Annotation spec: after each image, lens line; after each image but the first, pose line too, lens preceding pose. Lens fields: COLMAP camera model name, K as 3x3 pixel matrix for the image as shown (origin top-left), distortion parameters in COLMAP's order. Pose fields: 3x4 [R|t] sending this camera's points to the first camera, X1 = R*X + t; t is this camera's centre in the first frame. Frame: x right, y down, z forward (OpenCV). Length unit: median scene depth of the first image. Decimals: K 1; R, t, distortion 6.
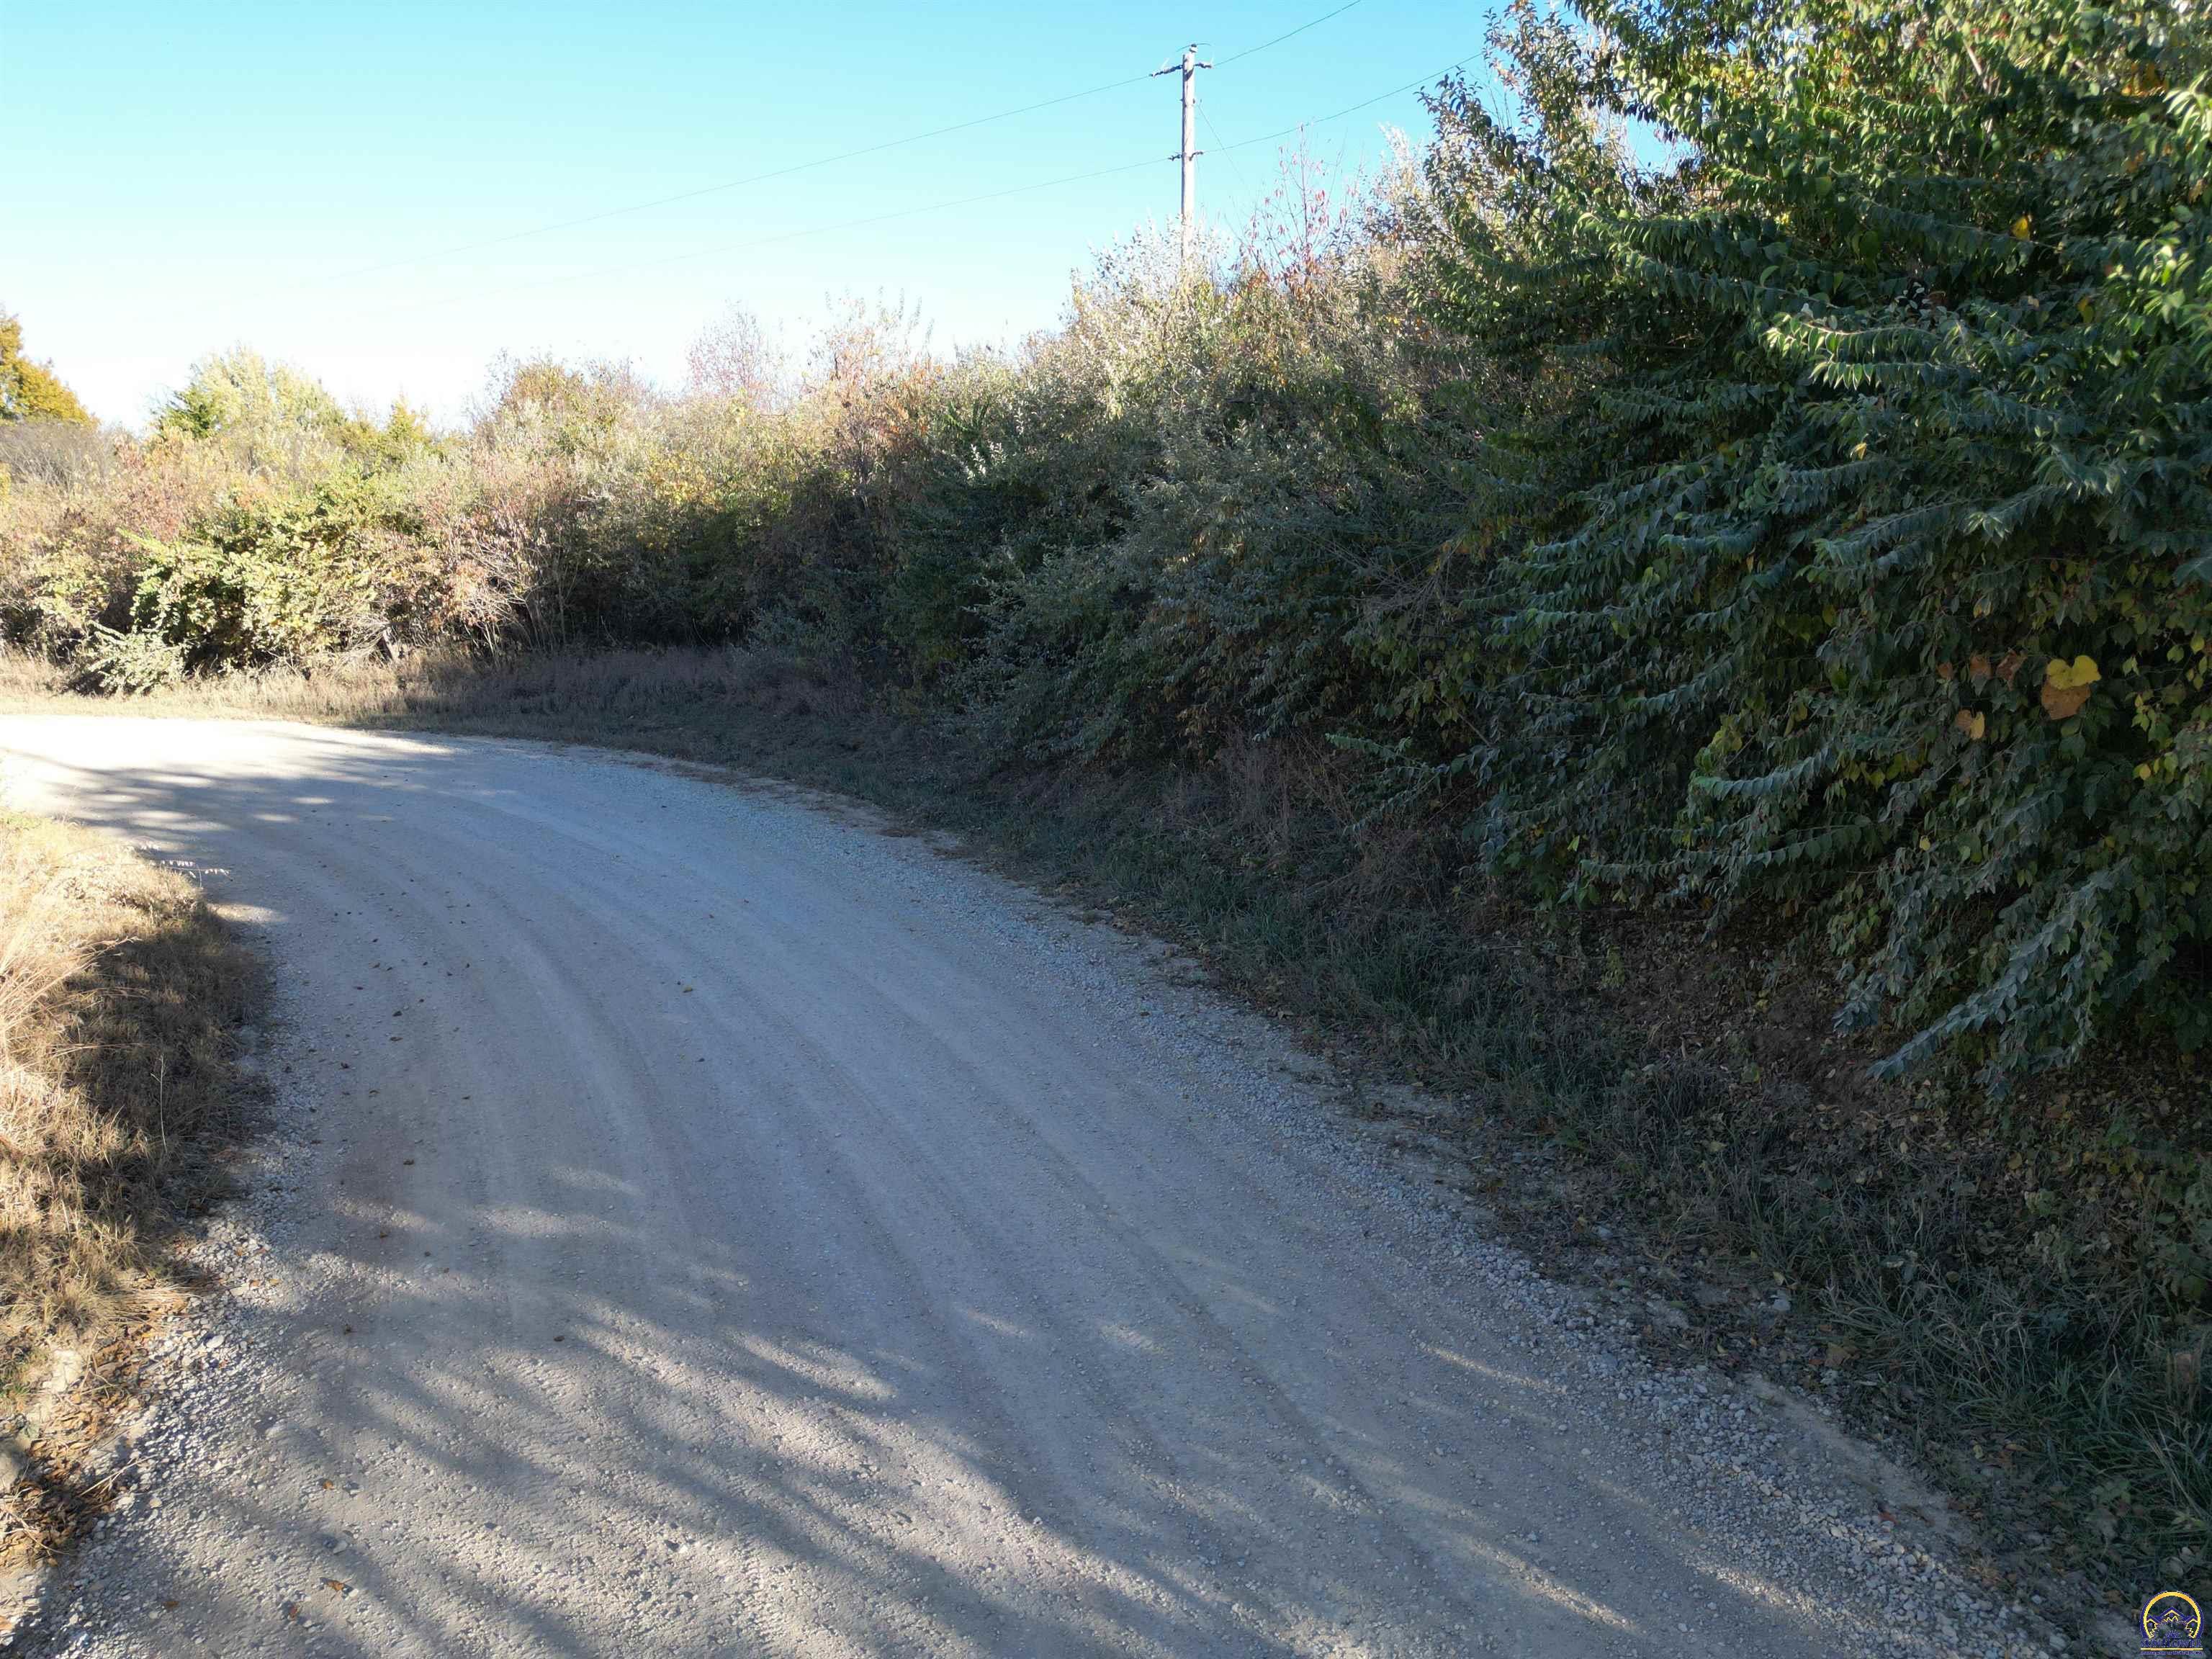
lens RADIAL K [[1535.9, 0, 1106.0], [0, 1535.9, 829.5], [0, 0, 1]] dist [0.042798, 0.001538]
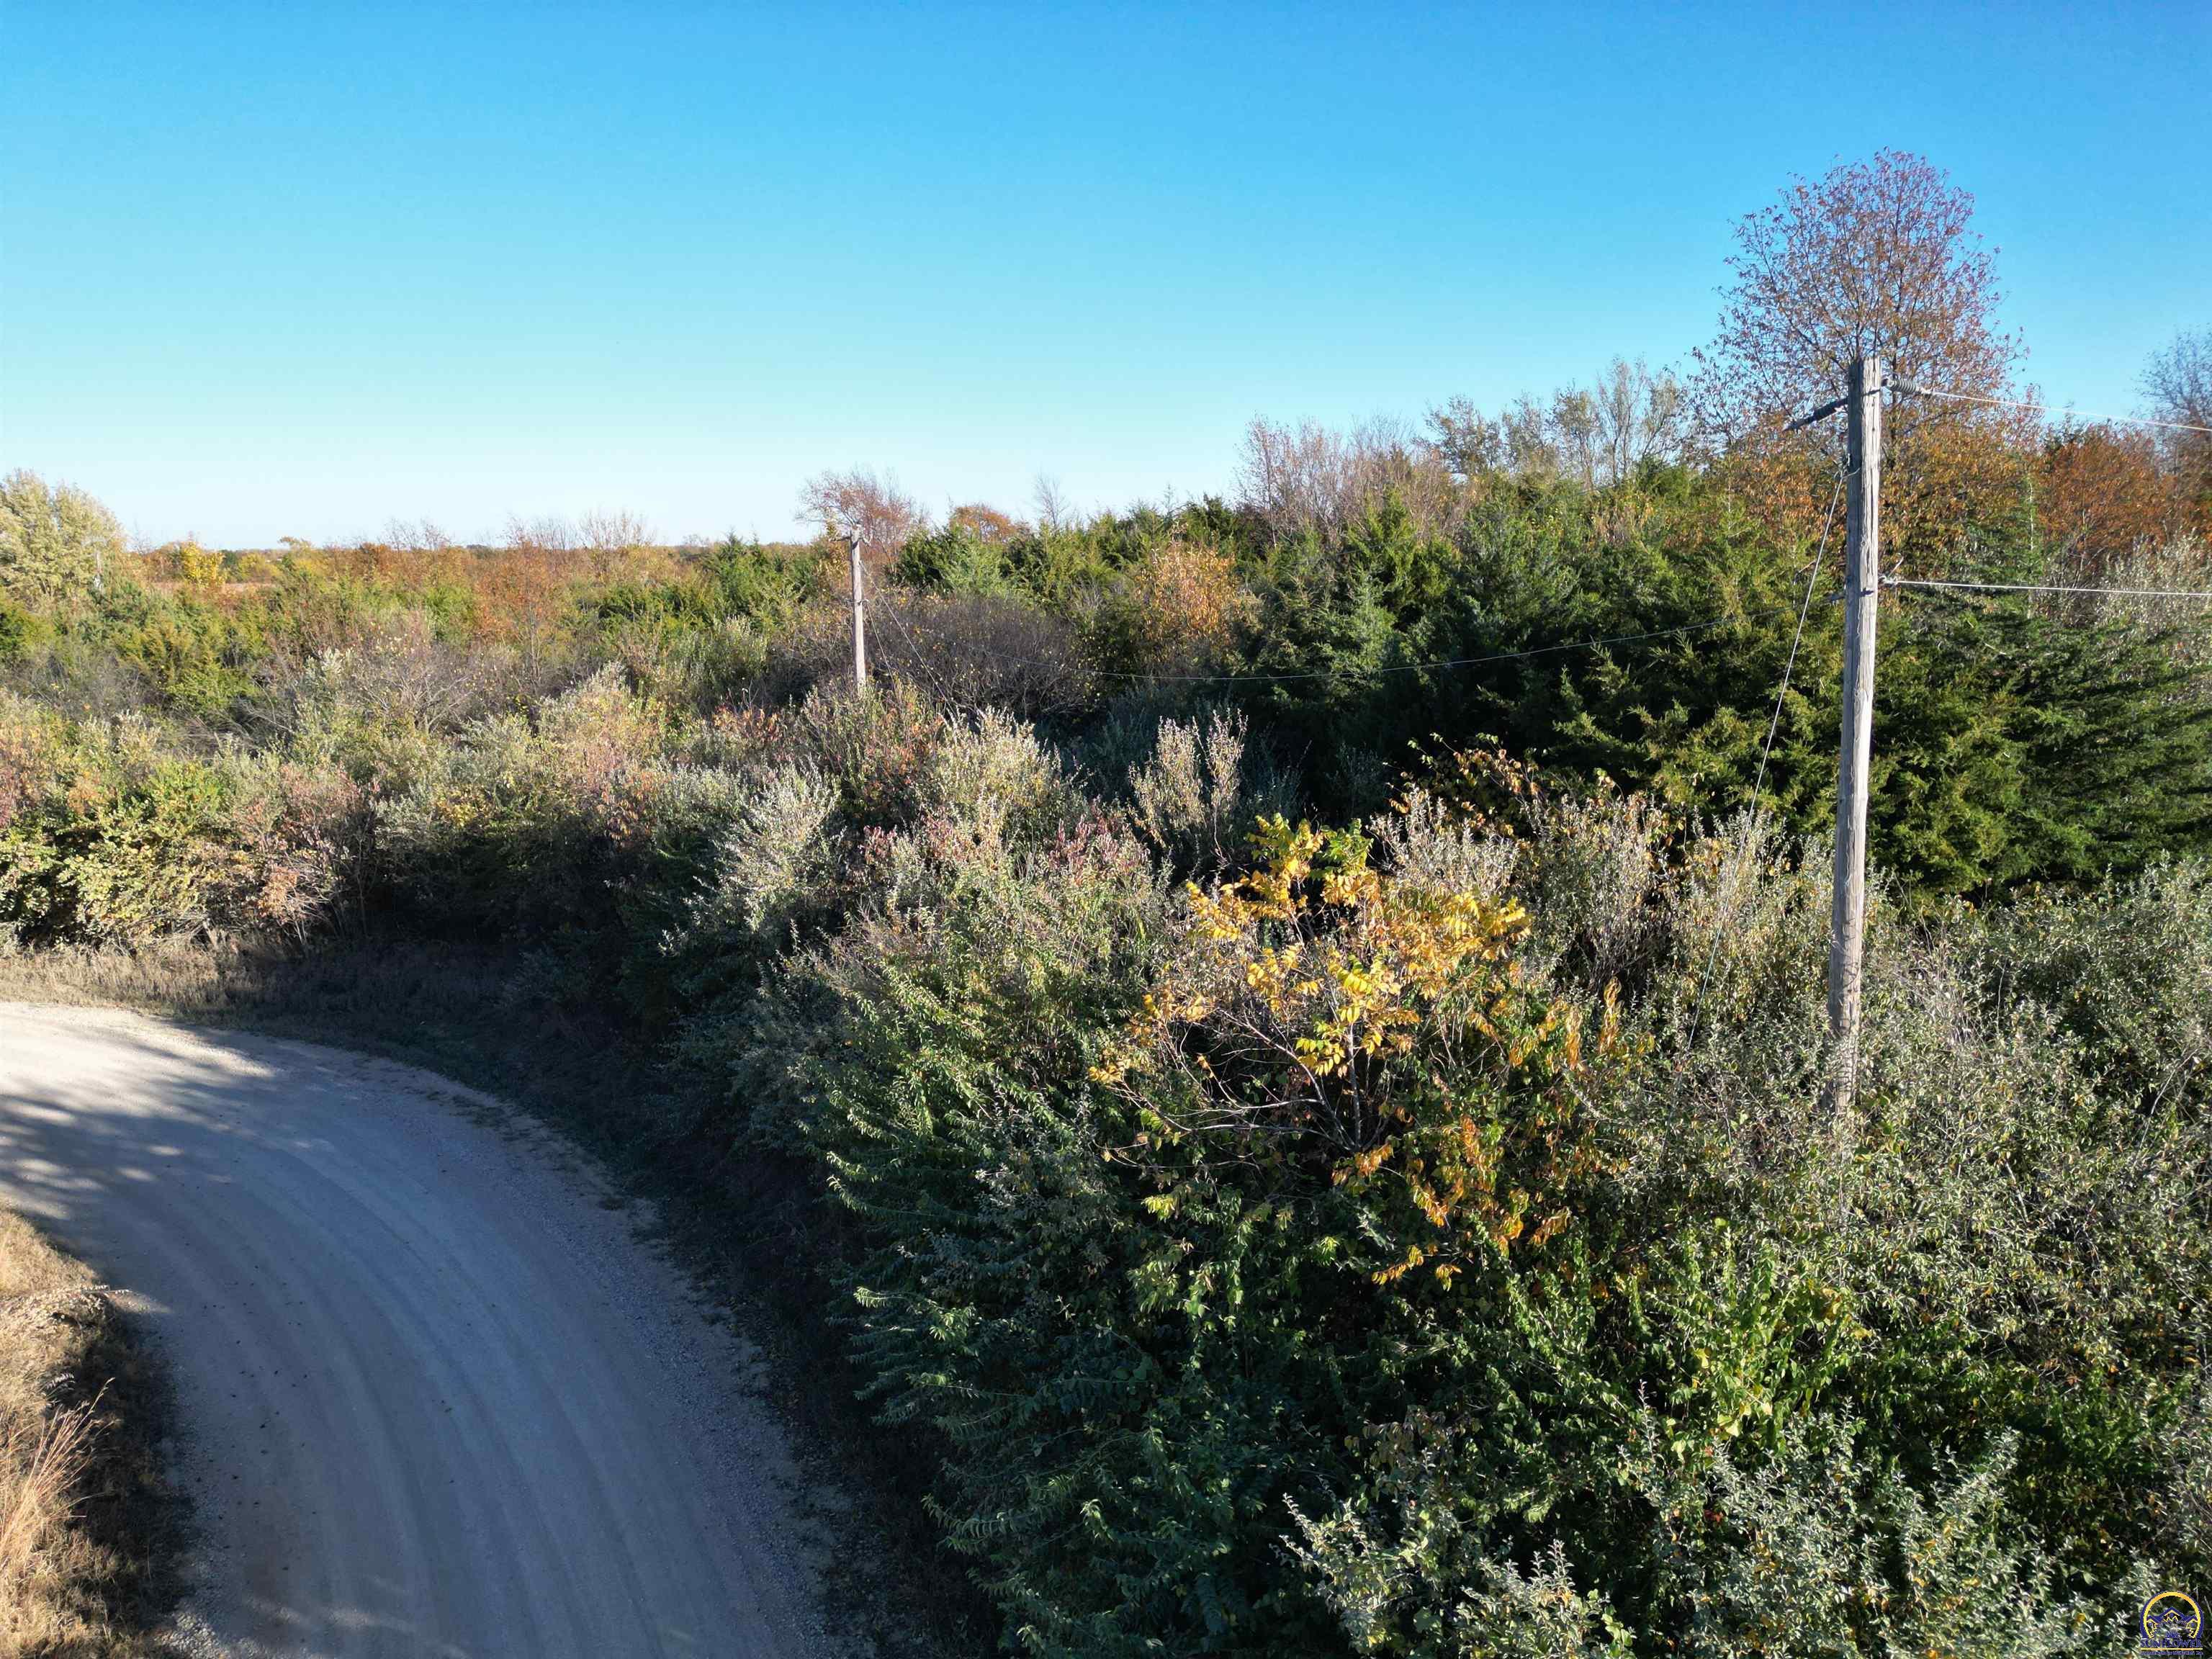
lens RADIAL K [[1535.3, 0, 1106.0], [0, 1535.3, 829.5], [0, 0, 1]] dist [0.067408, -0.057581]
pose [[0.993764, -0.024070, 0.108872, 0.093269], [0.025753, 0.999569, -0.014072, -0.167996], [-0.108486, 0.016788, 0.993956, -0.266439]]
